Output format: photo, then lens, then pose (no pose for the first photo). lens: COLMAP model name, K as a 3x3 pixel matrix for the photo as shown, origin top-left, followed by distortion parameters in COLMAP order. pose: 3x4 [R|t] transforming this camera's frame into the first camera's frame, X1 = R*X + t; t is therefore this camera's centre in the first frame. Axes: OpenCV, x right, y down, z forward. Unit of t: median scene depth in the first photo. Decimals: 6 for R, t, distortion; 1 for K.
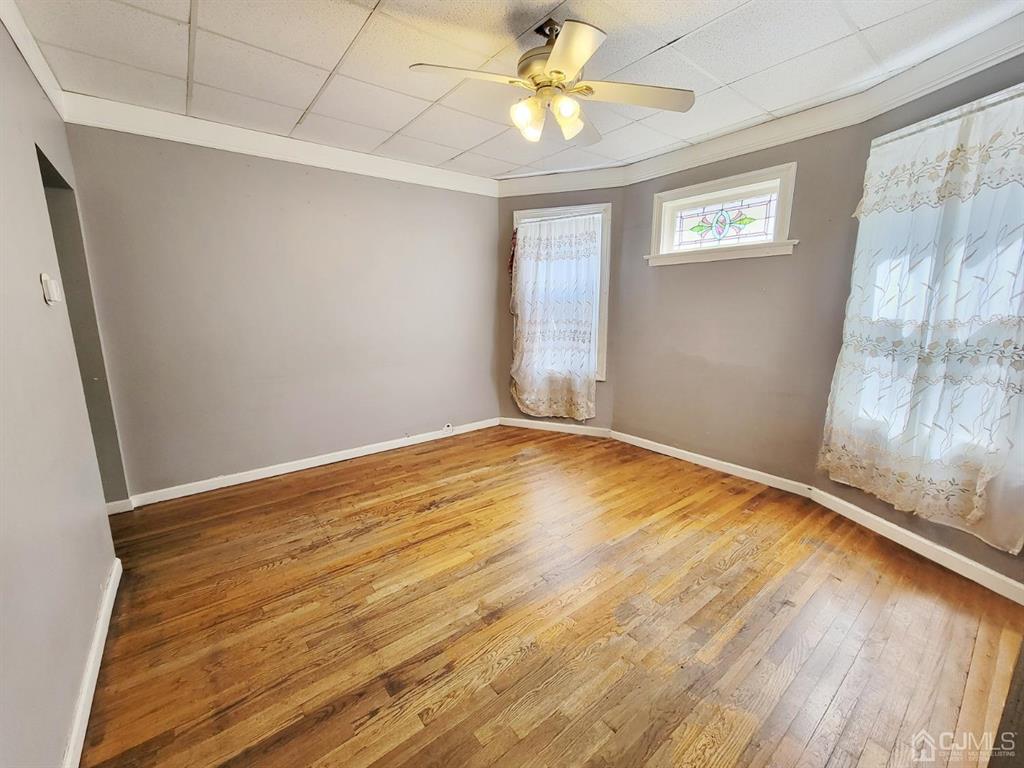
lens RADIAL K [[417.6, 0, 508.5], [0, 417.6, 383.5], [0, 0, 1]] dist [-0.003148, -0.001457]
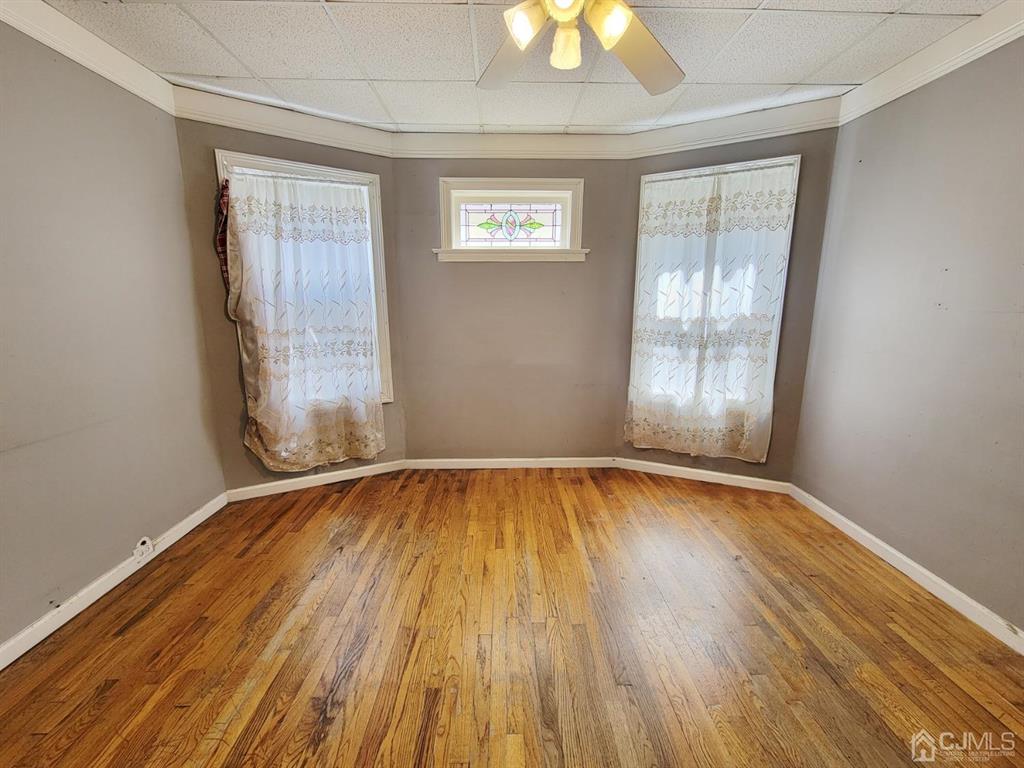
lens RADIAL K [[417.6, 0, 510.2], [0, 417.6, 385.1], [0, 0, 1]] dist [-0.003148, -0.001457]
pose [[0.598831, -0.147142, 0.787243, -0.319675], [0.145462, 0.986611, 0.073757, -0.078659], [-0.787555, 0.070346, 0.612216, 0.412398]]
